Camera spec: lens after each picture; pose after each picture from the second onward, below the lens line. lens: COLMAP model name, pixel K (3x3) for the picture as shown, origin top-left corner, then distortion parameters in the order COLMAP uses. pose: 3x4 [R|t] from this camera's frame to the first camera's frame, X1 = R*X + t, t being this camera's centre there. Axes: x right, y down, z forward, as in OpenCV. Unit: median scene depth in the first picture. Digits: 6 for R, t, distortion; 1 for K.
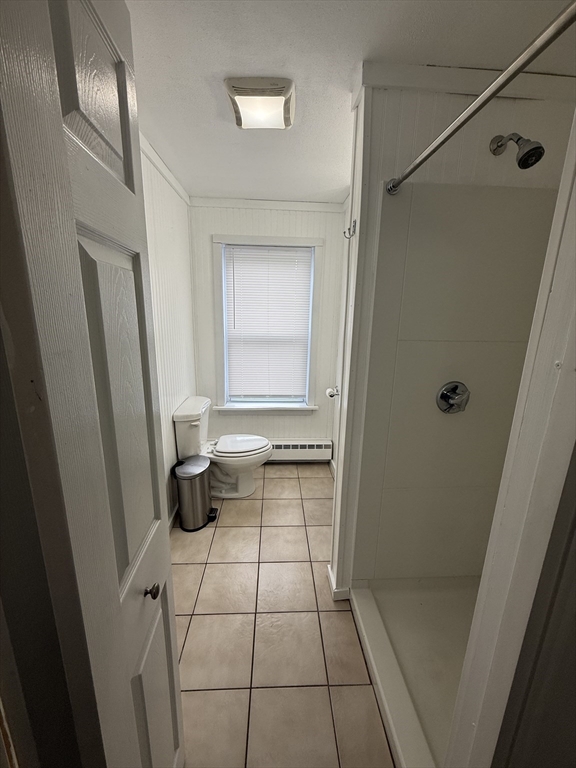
lens RADIAL K [[316.1, 0, 283.3], [0, 316.1, 384.2], [0, 0, 1]] dist [-0.001546, 0.000141]
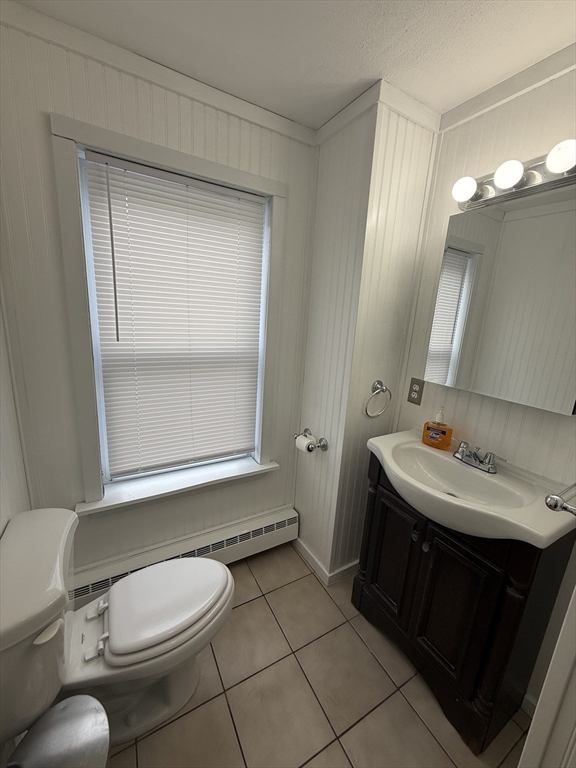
lens RADIAL K [[316.1, 0, 294.4], [0, 316.1, 386.2], [0, 0, 1]] dist [-0.001546, 0.000141]
pose [[0.885626, -0.072426, 0.458718, -0.146284], [0.070871, 0.997272, 0.020630, -0.100402], [-0.458960, 0.014239, 0.888343, 0.467553]]
